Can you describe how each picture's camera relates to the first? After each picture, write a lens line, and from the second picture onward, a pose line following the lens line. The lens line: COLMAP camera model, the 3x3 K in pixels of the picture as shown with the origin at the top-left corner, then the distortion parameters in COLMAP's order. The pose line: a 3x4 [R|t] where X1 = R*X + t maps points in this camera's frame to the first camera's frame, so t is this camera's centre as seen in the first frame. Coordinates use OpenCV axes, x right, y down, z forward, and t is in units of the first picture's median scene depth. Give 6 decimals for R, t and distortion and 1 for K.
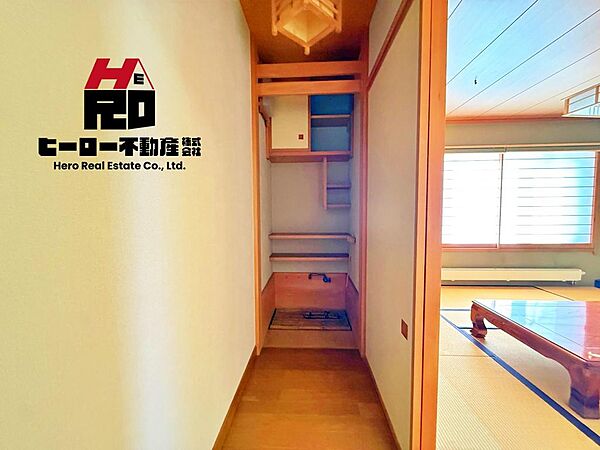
lens RADIAL K [[240.3, 0, 298.9], [0, 240.3, 223.5], [0, 0, 1]] dist [0.000359, 0.000299]
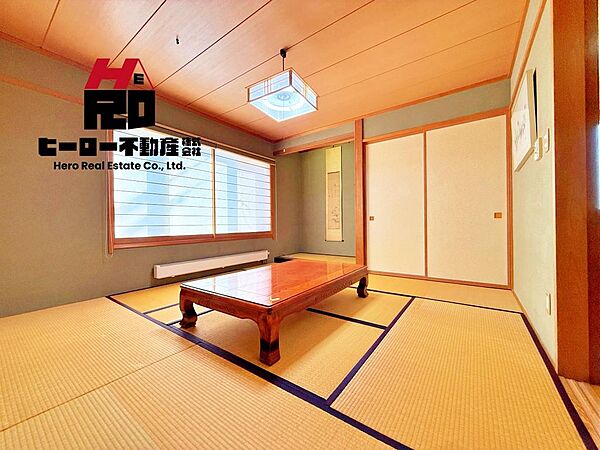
lens RADIAL K [[240.3, 0, 300.6], [0, 240.3, 222.9], [0, 0, 1]] dist [0.000359, 0.000299]
pose [[0.539044, -0.001368, 0.842277, 0.249560], [0.051887, 0.998153, -0.031586, 0.153969], [-0.840678, 0.060729, 0.538119, 0.193101]]
